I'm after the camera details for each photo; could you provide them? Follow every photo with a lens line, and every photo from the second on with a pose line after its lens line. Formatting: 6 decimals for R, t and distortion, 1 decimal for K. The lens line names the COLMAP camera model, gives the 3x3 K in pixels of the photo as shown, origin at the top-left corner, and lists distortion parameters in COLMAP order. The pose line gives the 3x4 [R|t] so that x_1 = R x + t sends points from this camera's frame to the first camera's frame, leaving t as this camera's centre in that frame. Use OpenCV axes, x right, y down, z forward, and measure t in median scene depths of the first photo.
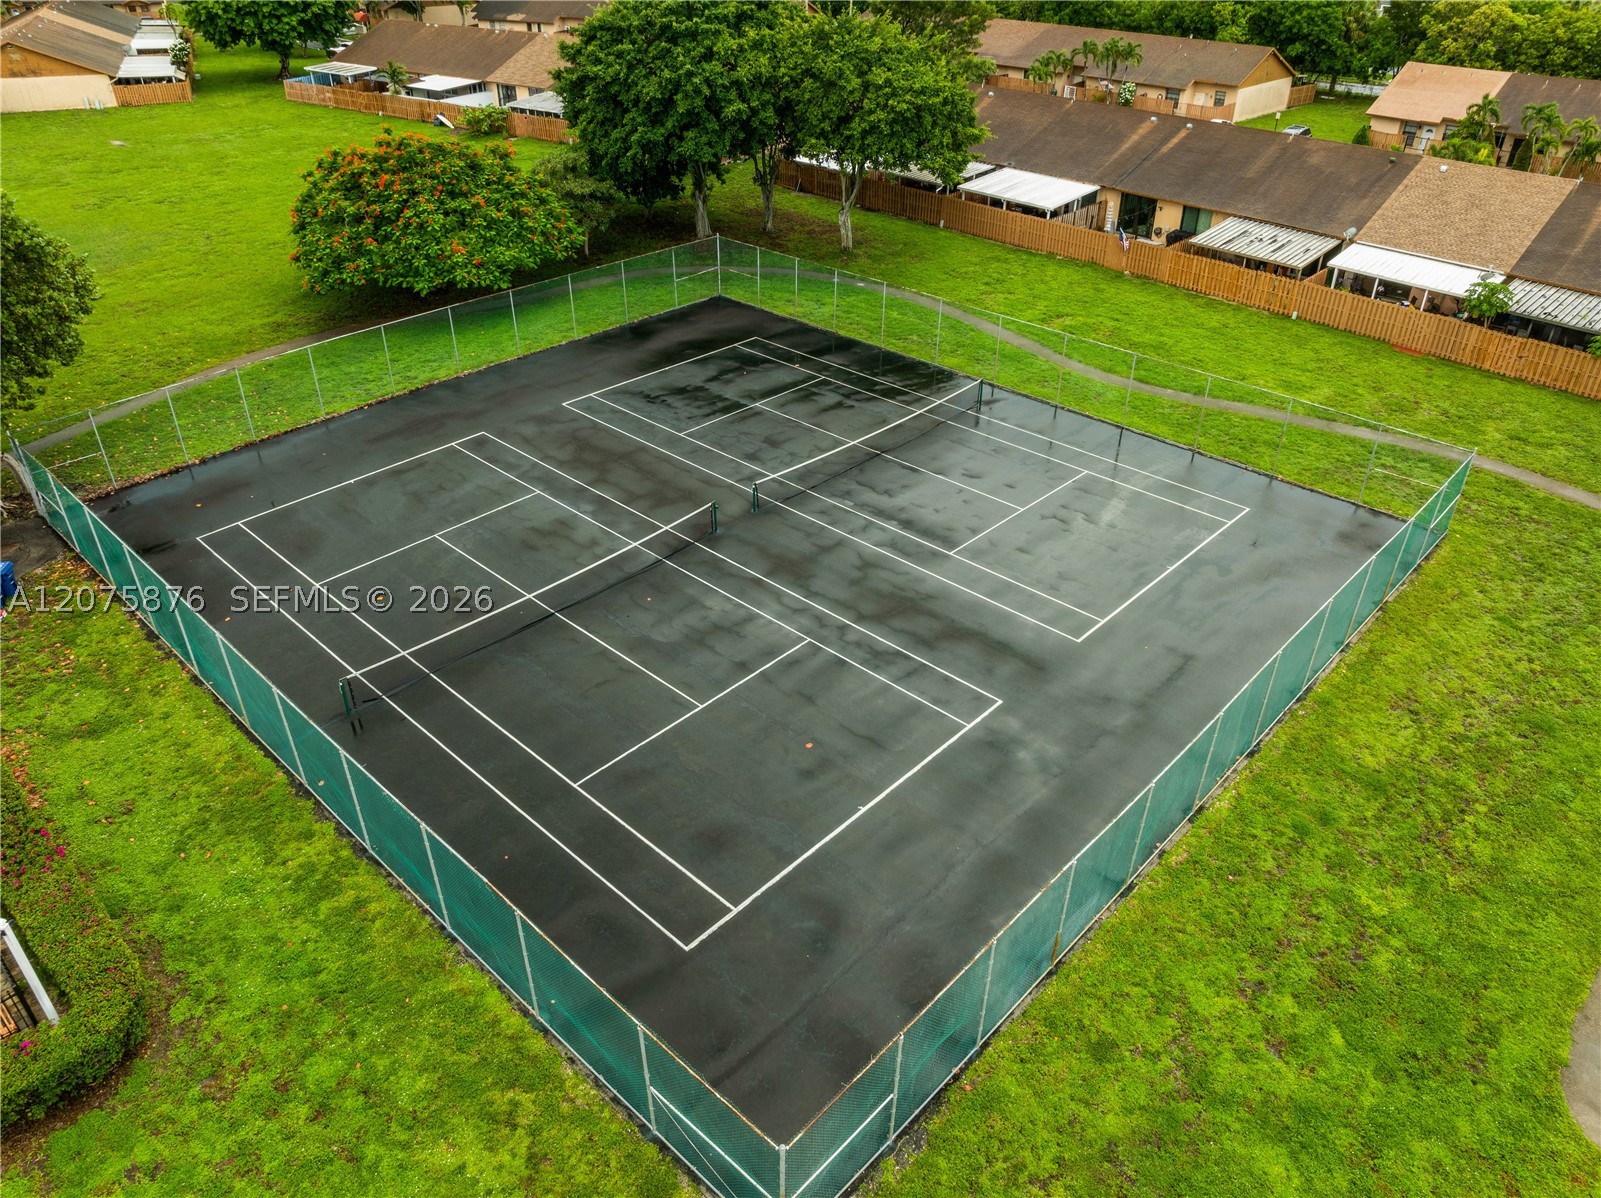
lens RADIAL K [[1140.6, 0, 800.5], [0, 1140.6, 599.0], [0, 0, 1]] dist [-0.065876, 0.045204]
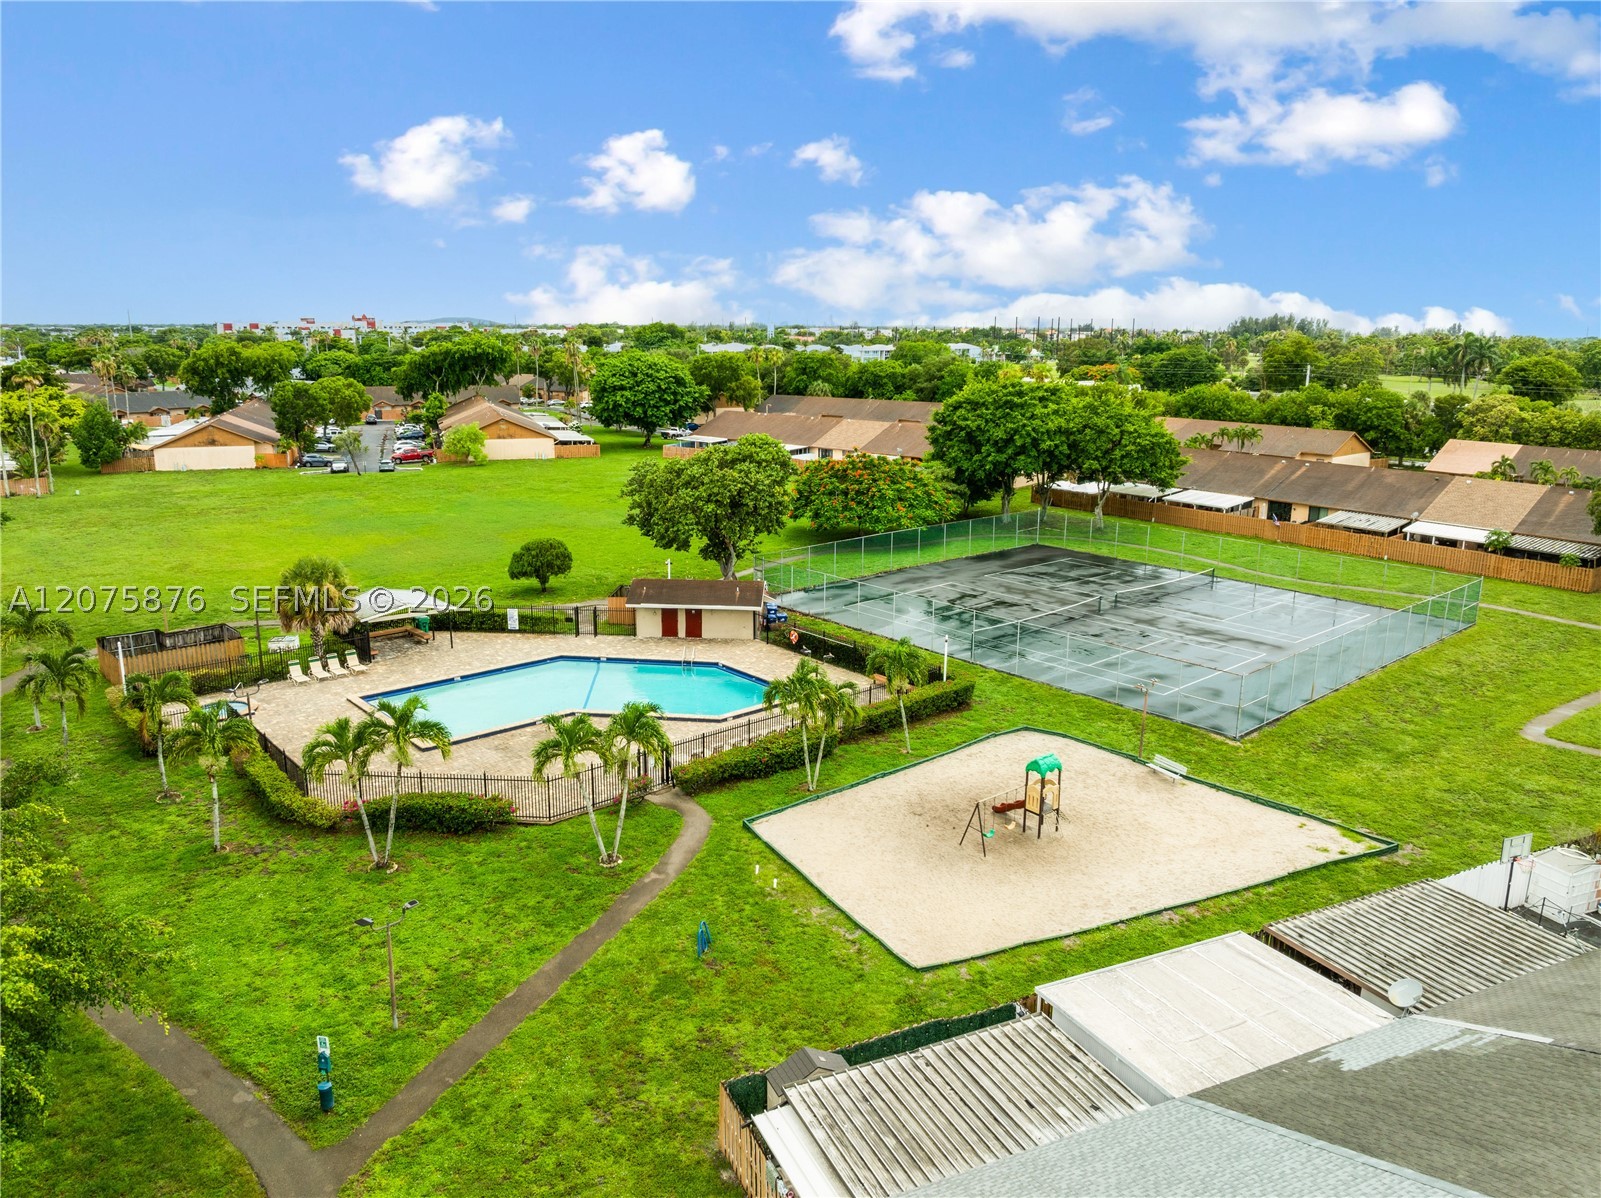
lens RADIAL K [[1114.8, 0, 800.5], [0, 1114.8, 599.0], [0, 0, 1]] dist [-0.056799, 0.002306]
pose [[0.995047, 0.017525, -0.097845, -0.256682], [-0.048786, 0.943726, -0.327110, 0.367092], [0.086606, 0.330263, 0.939907, -0.565684]]
